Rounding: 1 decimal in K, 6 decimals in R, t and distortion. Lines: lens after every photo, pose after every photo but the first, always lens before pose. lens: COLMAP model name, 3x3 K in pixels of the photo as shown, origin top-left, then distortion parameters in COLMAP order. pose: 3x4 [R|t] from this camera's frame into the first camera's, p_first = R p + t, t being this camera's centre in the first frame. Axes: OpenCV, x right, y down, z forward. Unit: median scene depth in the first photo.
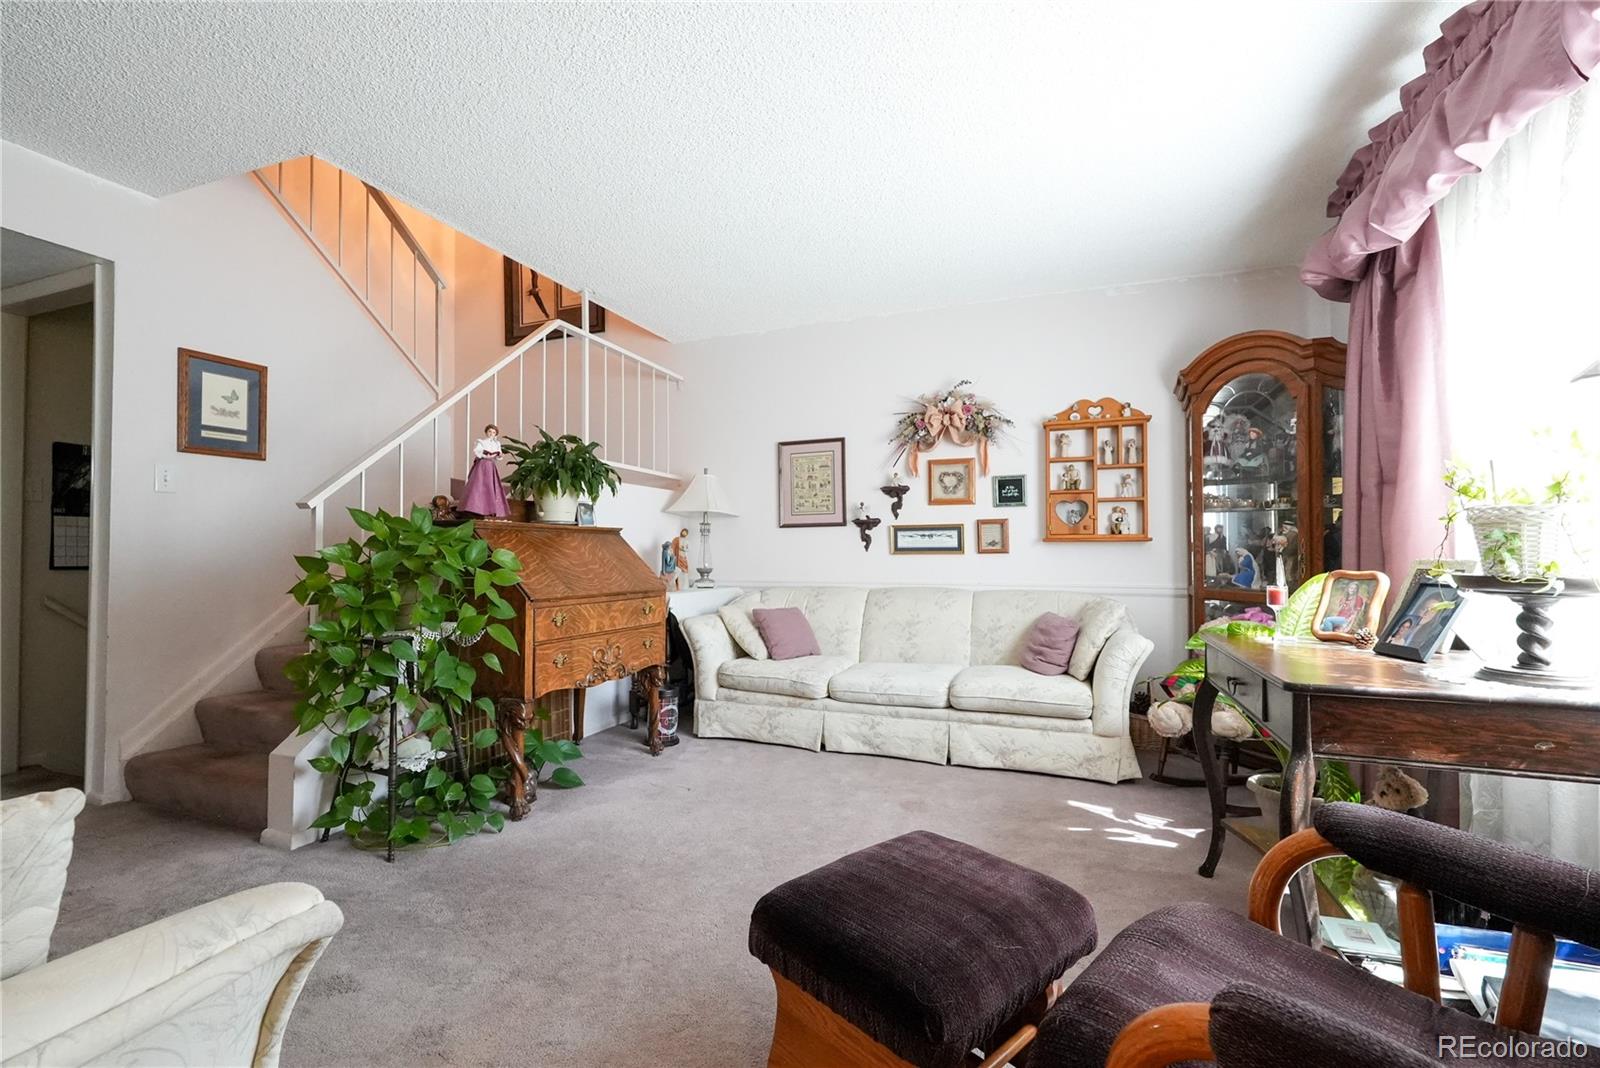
lens RADIAL K [[704.2, 0, 800.3], [0, 704.2, 532.2], [0, 0, 1]] dist [0.000119, -0.000331]
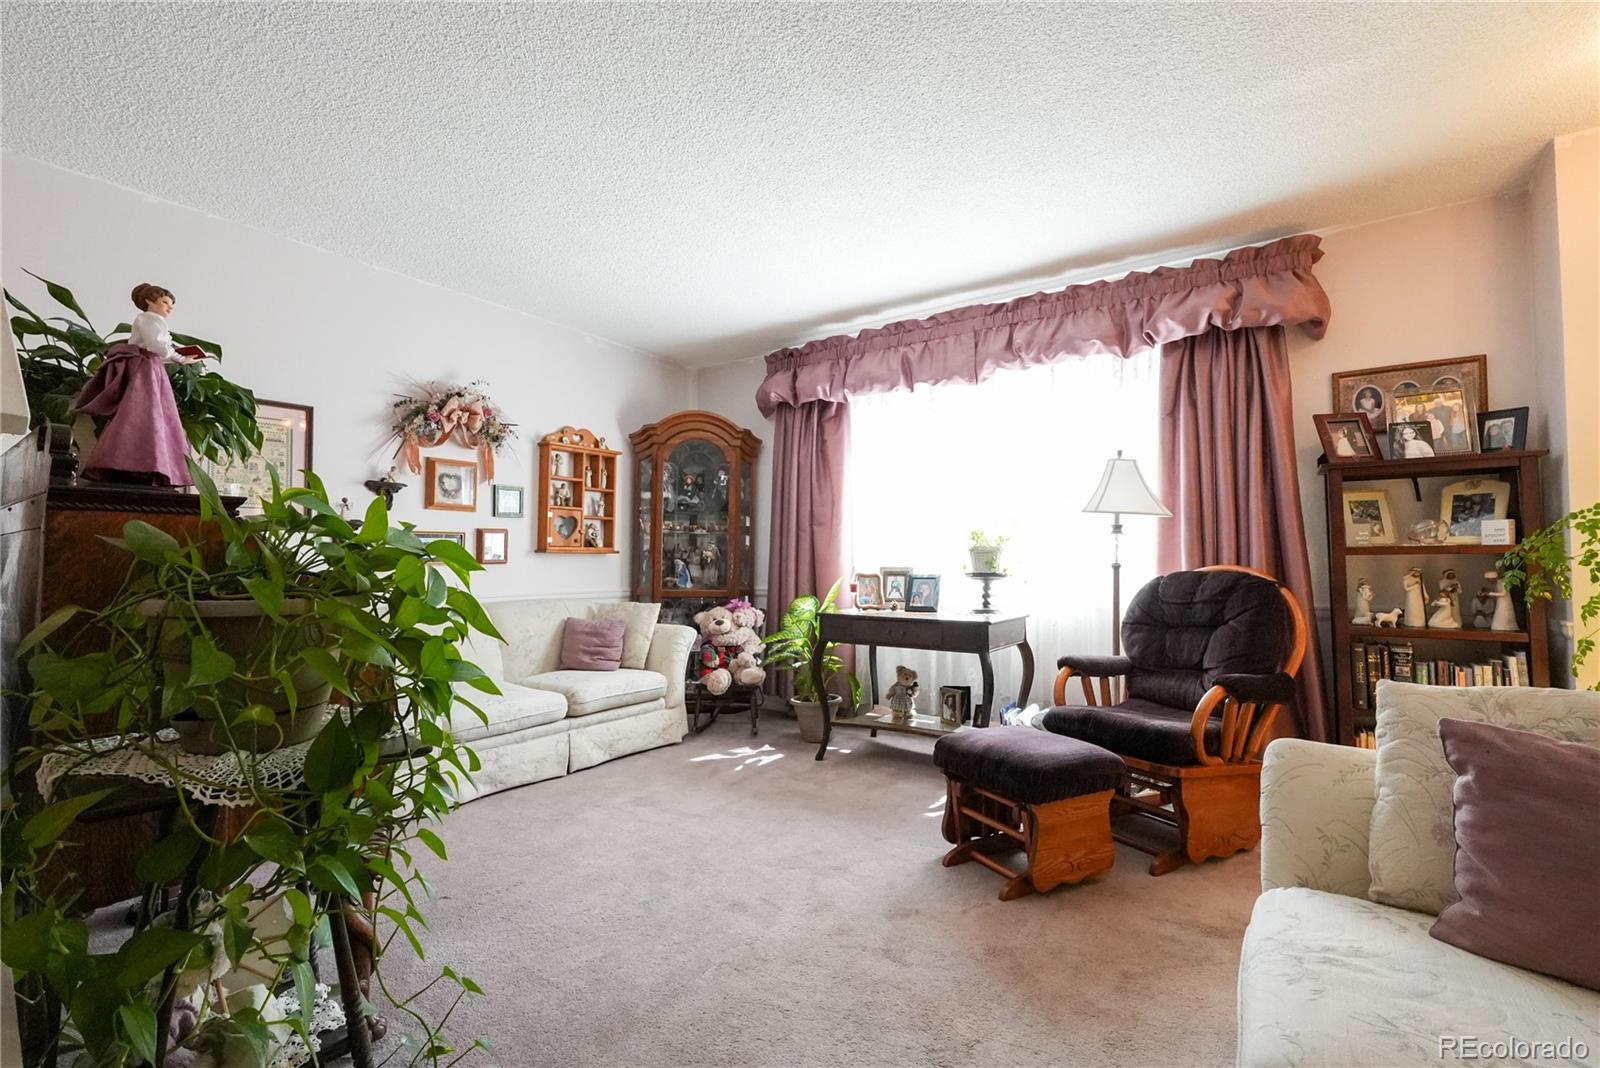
lens RADIAL K [[704.2, 0, 794.0], [0, 704.2, 534.7], [0, 0, 1]] dist [0.000119, -0.000331]
pose [[0.244315, 0.038196, 0.968943, -0.674224], [-0.026461, 0.999114, -0.032713, 0.012219], [-0.969335, -0.017646, 0.245109, 0.429667]]
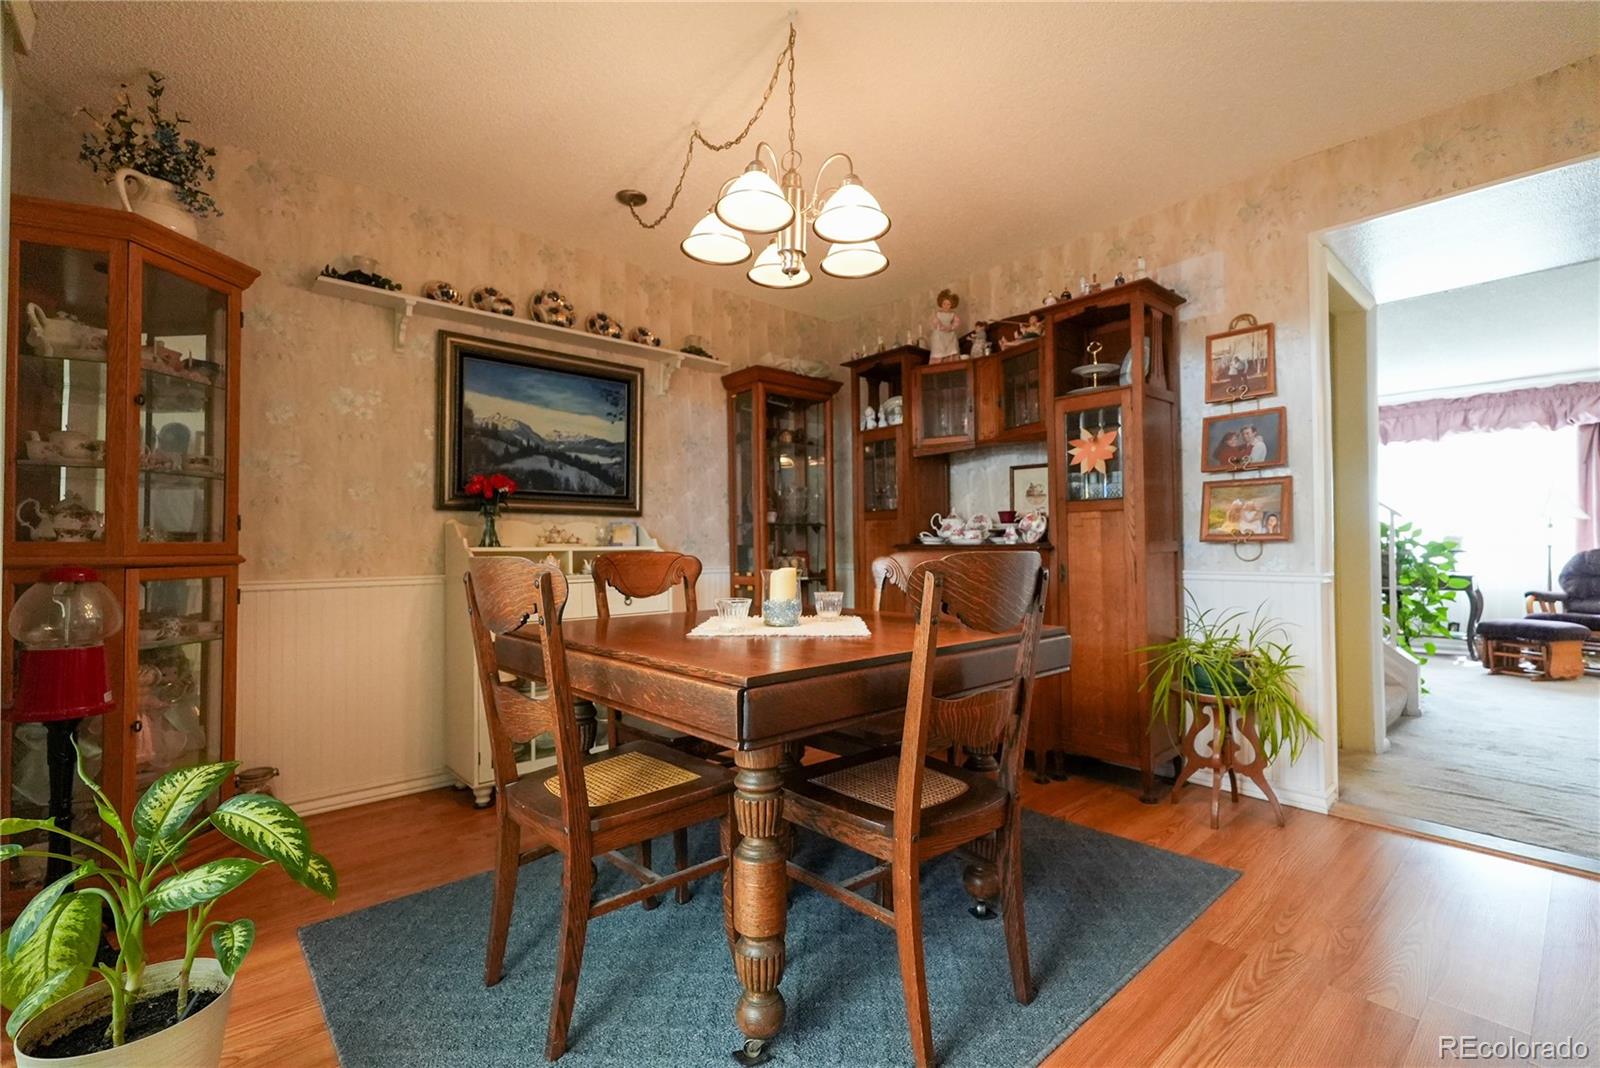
lens RADIAL K [[704.2, 0, 802.7], [0, 704.2, 534.7], [0, 0, 1]] dist [0.000119, -0.000331]
pose [[0.460153, 0.014349, 0.887723, -2.296063], [-0.011494, 0.999882, -0.010204, 0.026610], [-0.887765, -0.005508, 0.460264, 1.196472]]
